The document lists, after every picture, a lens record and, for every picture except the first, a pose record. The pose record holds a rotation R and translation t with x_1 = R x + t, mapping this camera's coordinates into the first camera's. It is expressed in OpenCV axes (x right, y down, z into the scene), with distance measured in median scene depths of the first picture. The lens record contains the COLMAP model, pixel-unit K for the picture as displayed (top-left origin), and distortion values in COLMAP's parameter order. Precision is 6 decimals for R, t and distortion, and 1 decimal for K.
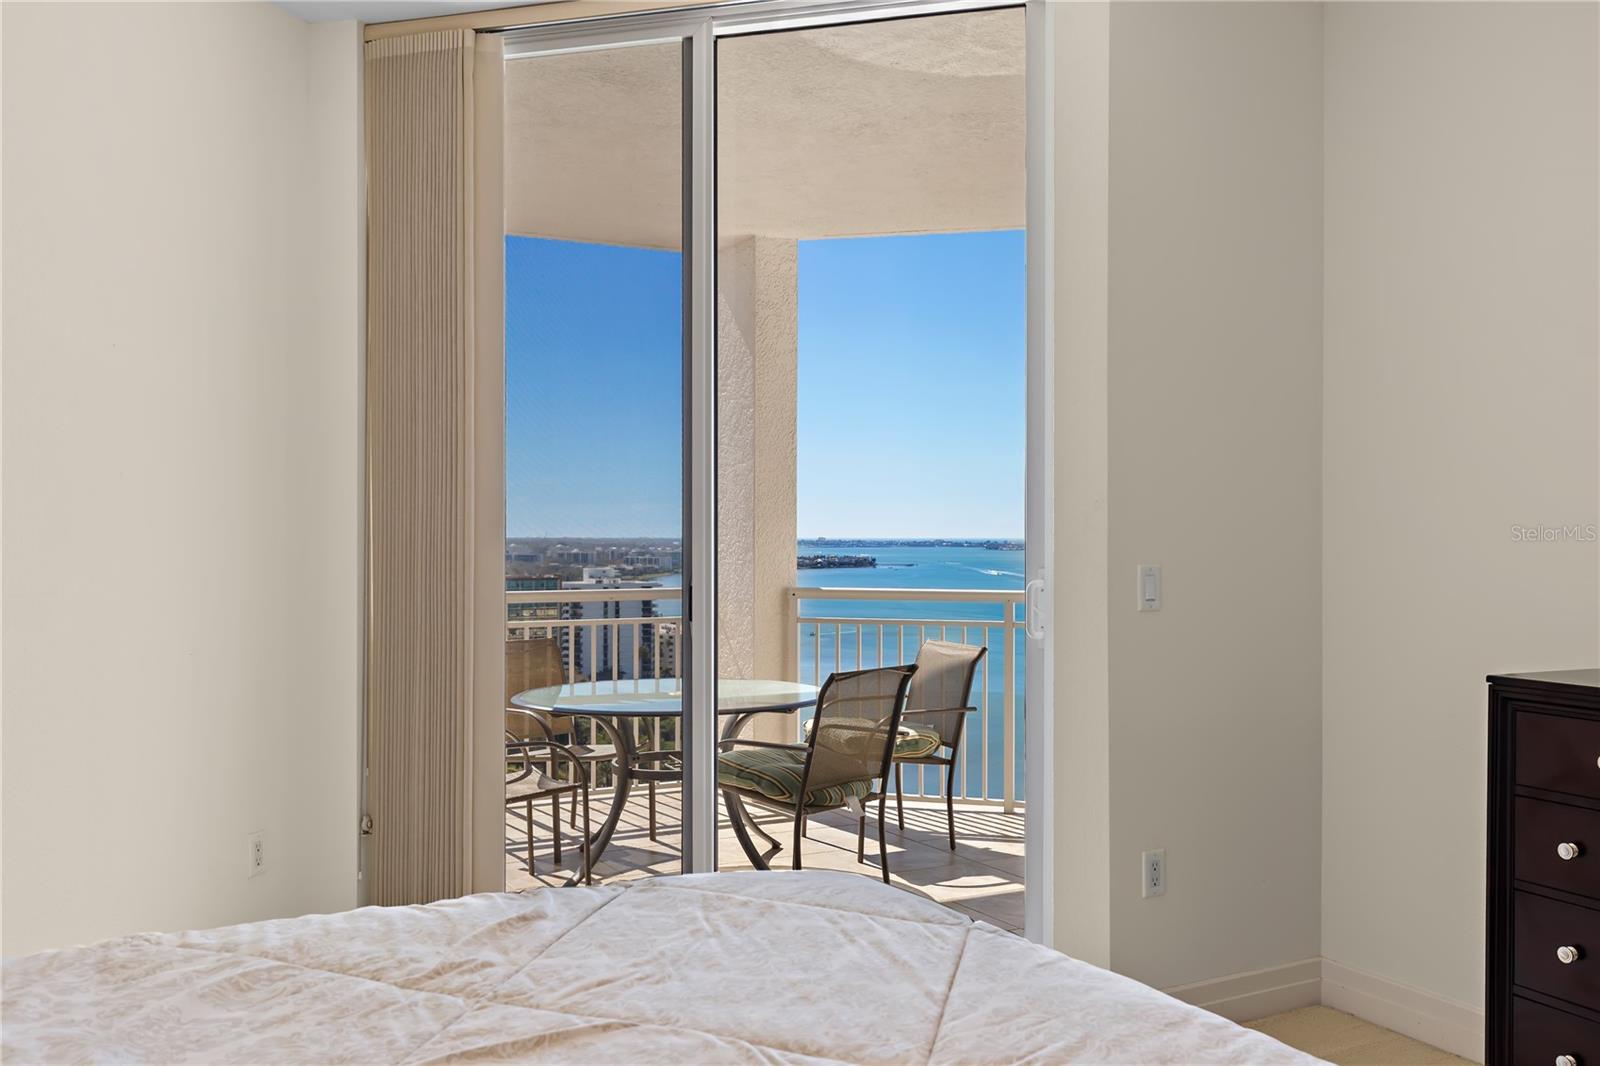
lens RADIAL K [[1408.2, 0, 797.2], [0, 1408.2, 533.5], [0, 0, 1]] dist [0.013109, 0.001669]
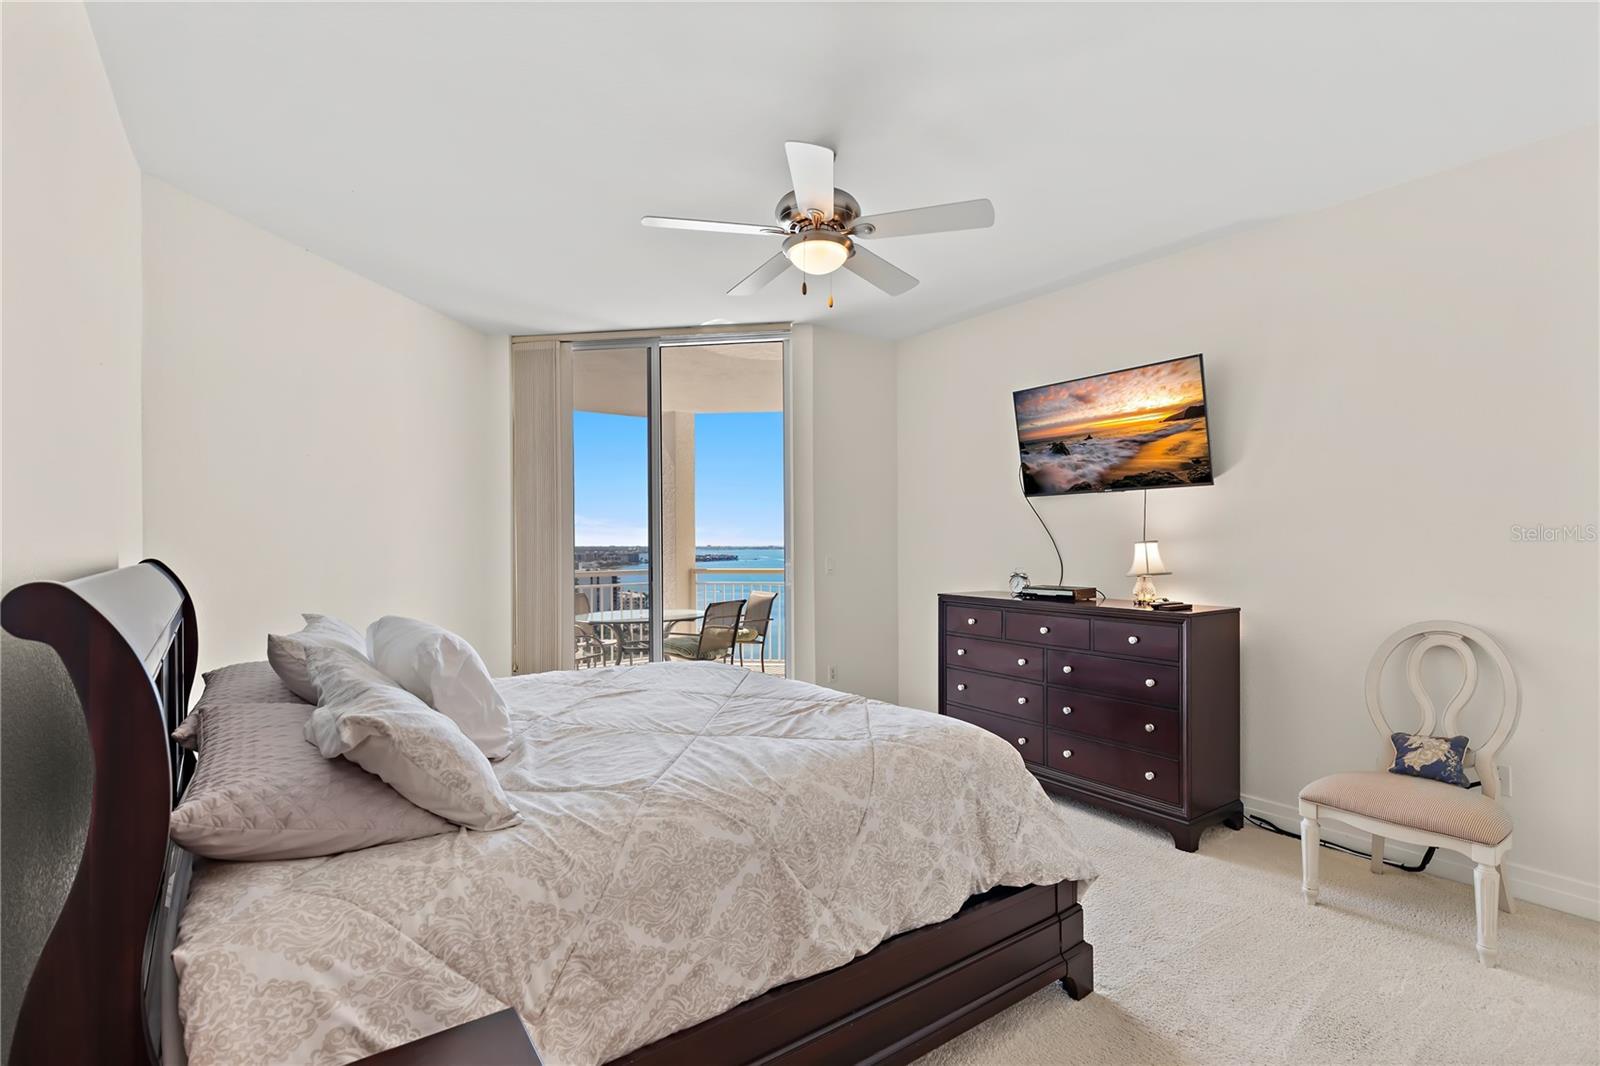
lens RADIAL K [[739.2, 0, 797.8], [0, 739.2, 523.4], [0, 0, 1]] dist [0.017782, -0.002481]
pose [[0.990615, -0.007255, 0.136488, 0.001058], [0.010783, 0.999626, -0.025128, -0.004070], [-0.136255, 0.026364, 0.990323, -0.247985]]
